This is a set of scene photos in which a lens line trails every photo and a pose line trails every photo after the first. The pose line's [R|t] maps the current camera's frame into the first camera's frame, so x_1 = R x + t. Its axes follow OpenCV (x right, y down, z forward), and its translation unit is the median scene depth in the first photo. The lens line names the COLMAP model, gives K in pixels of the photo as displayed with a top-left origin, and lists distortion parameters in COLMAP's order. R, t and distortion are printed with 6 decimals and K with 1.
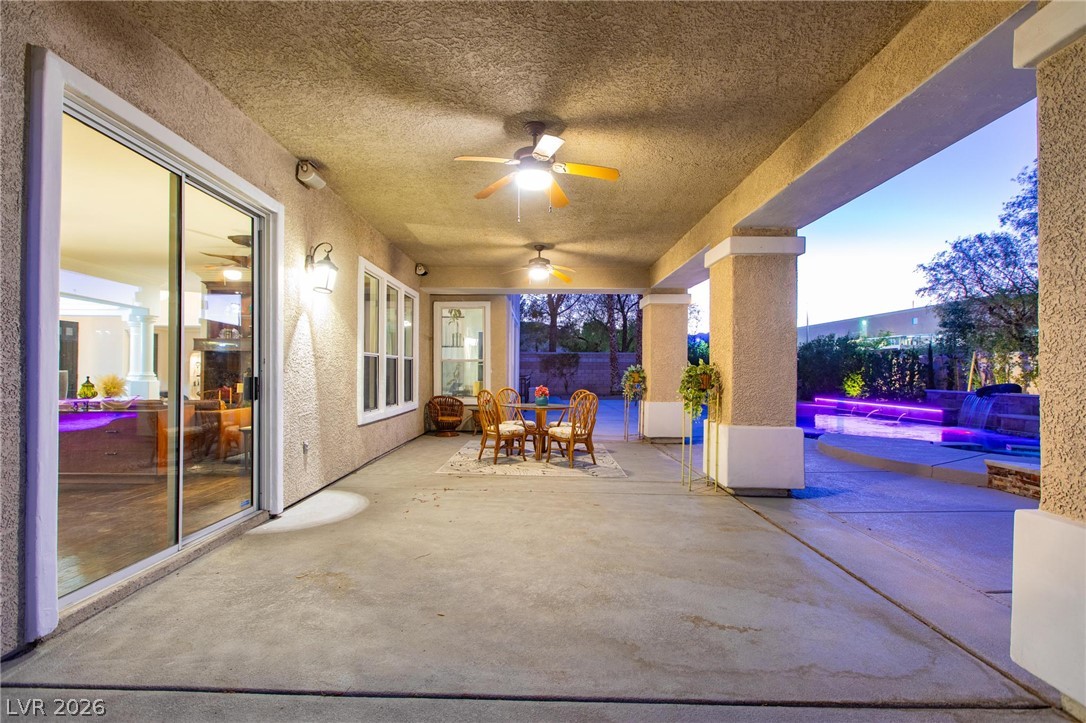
lens RADIAL K [[496.3, 0, 537.2], [0, 496.3, 370.0], [0, 0, 1]] dist [0.000355, -0.000838]
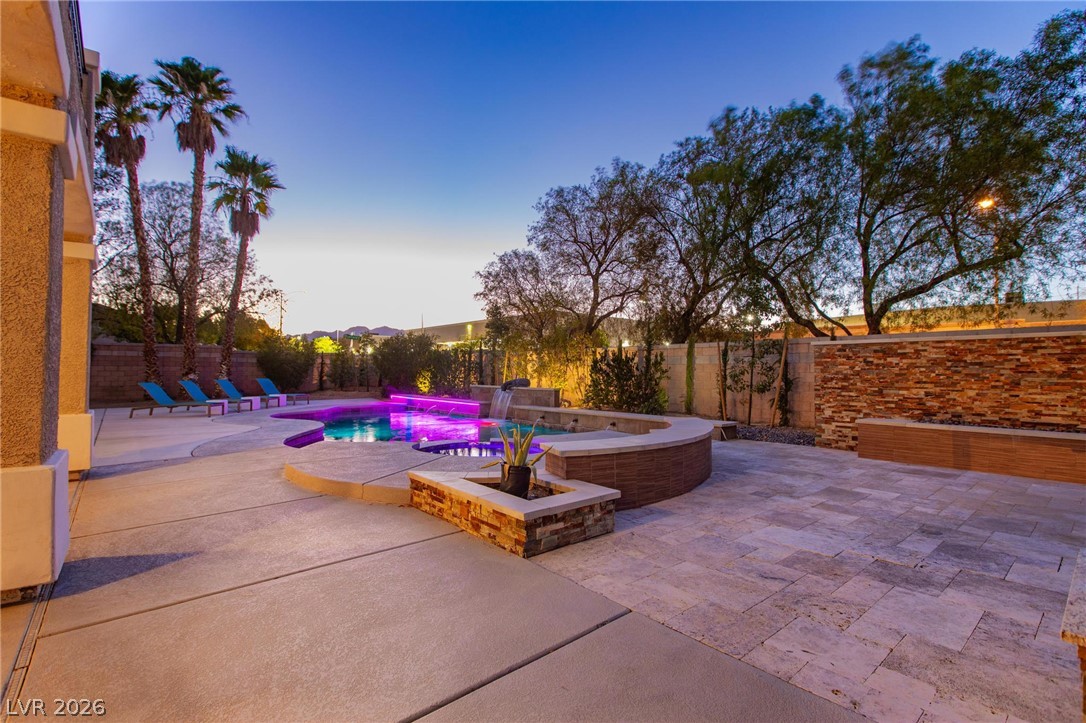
lens RADIAL K [[496.3, 0, 527.4], [0, 496.3, 356.1], [0, 0, 1]] dist [0.000355, -0.000838]
pose [[0.776828, 0.015909, 0.629512, 0.180528], [-0.000303, 0.999690, -0.024890, 0.003646], [-0.629713, 0.019144, 0.776592, 0.079981]]
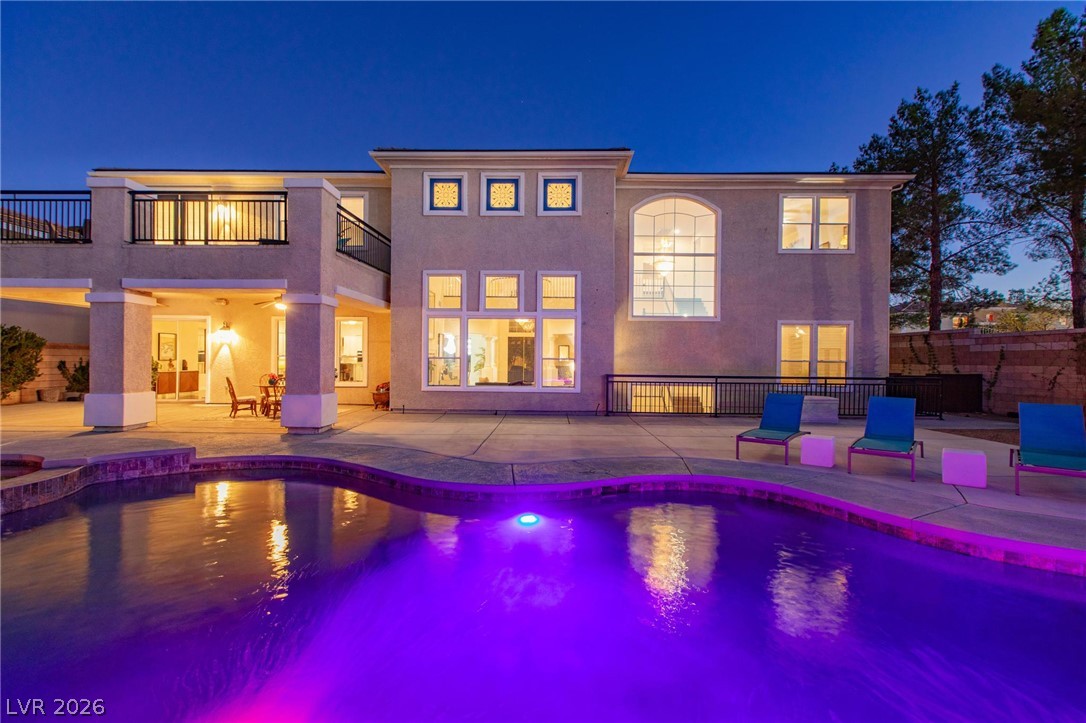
lens RADIAL K [[496.2, 0, 551.4], [0, 496.2, 353.8], [0, 0, 1]] dist [0.008132, -0.000664]
pose [[-0.011036, -0.015581, -0.999818, 0.704962], [-0.006328, 0.999860, -0.015512, -0.004735], [0.999919, 0.006156, -0.011133, 0.798989]]
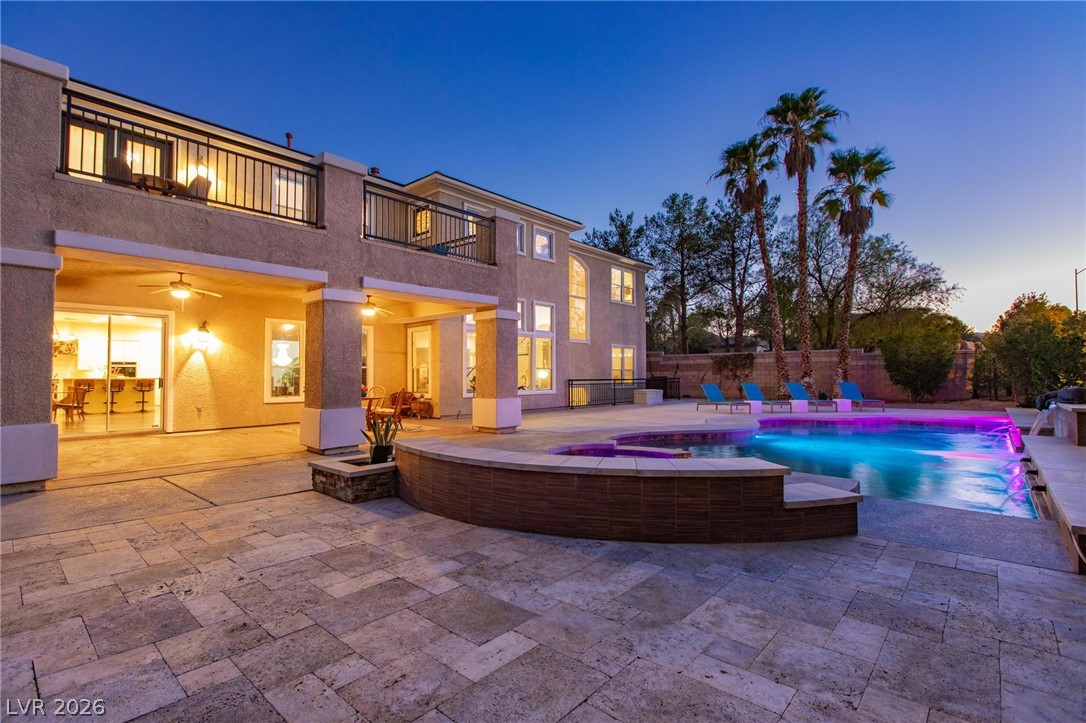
lens RADIAL K [[496.3, 0, 541.9], [0, 496.3, 355.4], [0, 0, 1]] dist [0.000355, -0.000838]
pose [[0.741718, -0.035146, -0.669791, 0.616692], [0.010757, 0.999121, -0.040514, 0.004973], [0.670626, 0.022845, 0.741444, 0.090964]]
